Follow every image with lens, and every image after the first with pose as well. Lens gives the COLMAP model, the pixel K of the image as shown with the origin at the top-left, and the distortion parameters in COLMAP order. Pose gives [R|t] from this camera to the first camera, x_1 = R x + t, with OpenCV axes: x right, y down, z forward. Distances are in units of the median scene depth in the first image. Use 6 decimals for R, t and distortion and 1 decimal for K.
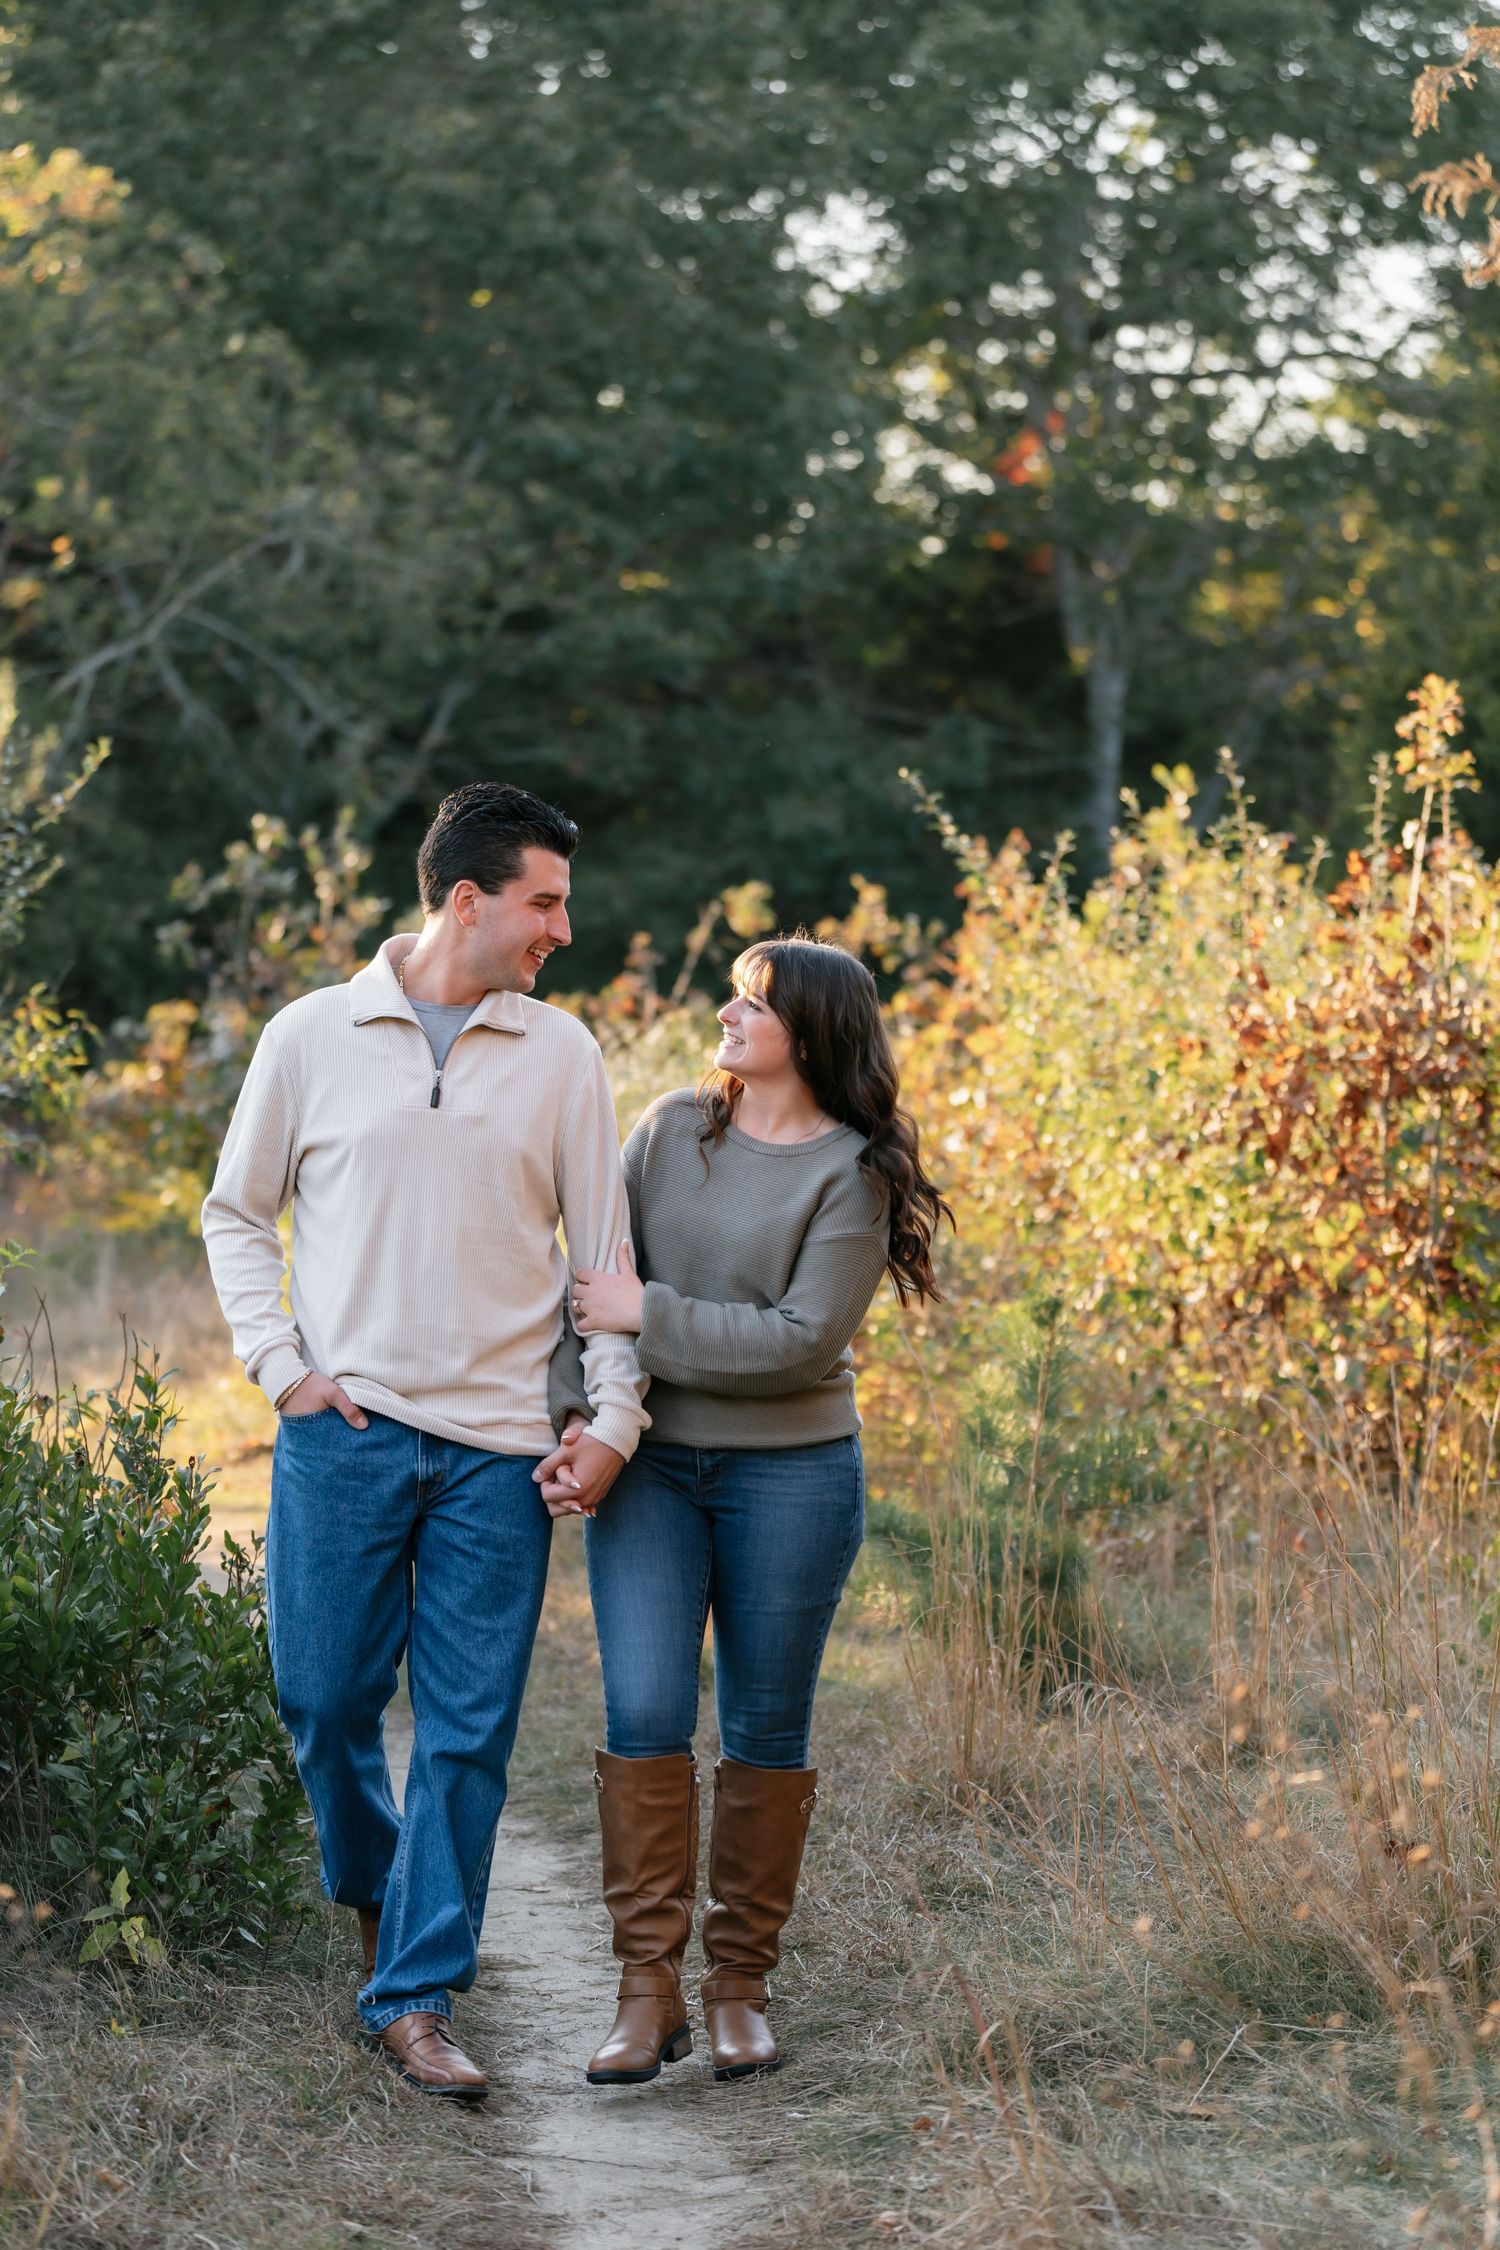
lens RADIAL K [[5294.7, 0, 749.7], [0, 5294.7, 1124.5], [0, 0, 1]] dist [0.080339, 0.000000]
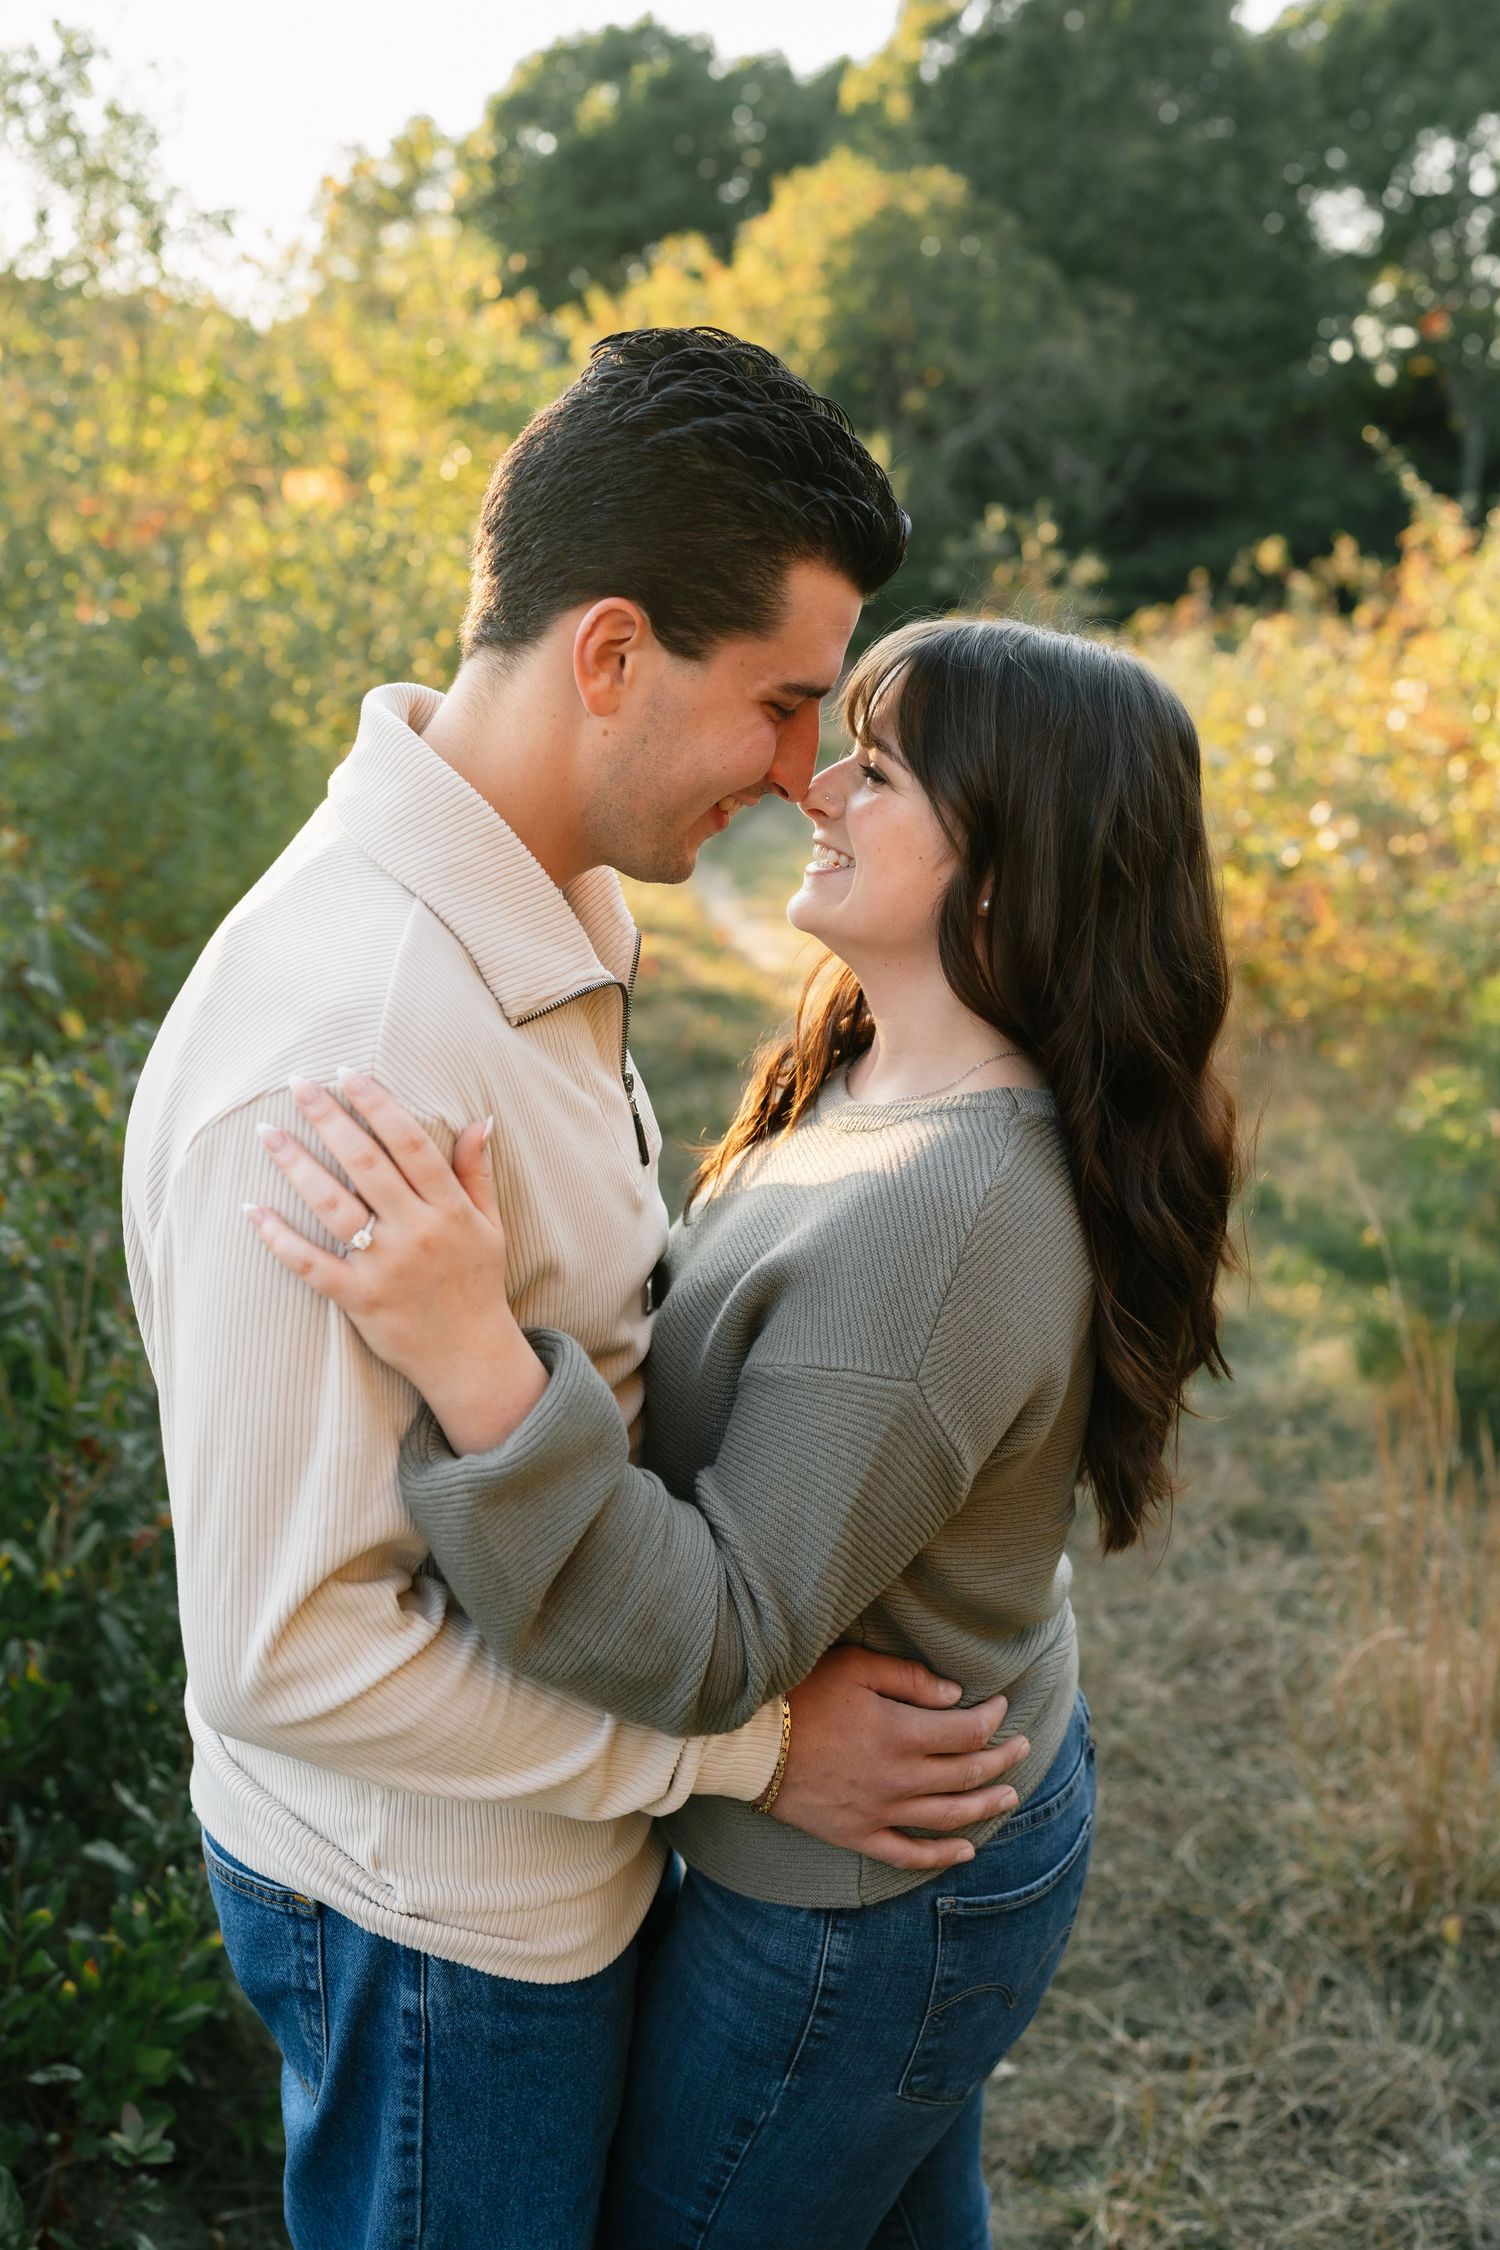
lens RADIAL K [[2233.0, 0, 752.1], [0, 2233.0, 1123.8], [0, 0, 1]] dist [0.007611, 0.000000]
pose [[0.973003, 0.027288, -0.229174, 0.003311], [0.019865, 0.979398, 0.200958, -0.003874], [0.229936, -0.200085, 0.952415, 0.107032]]
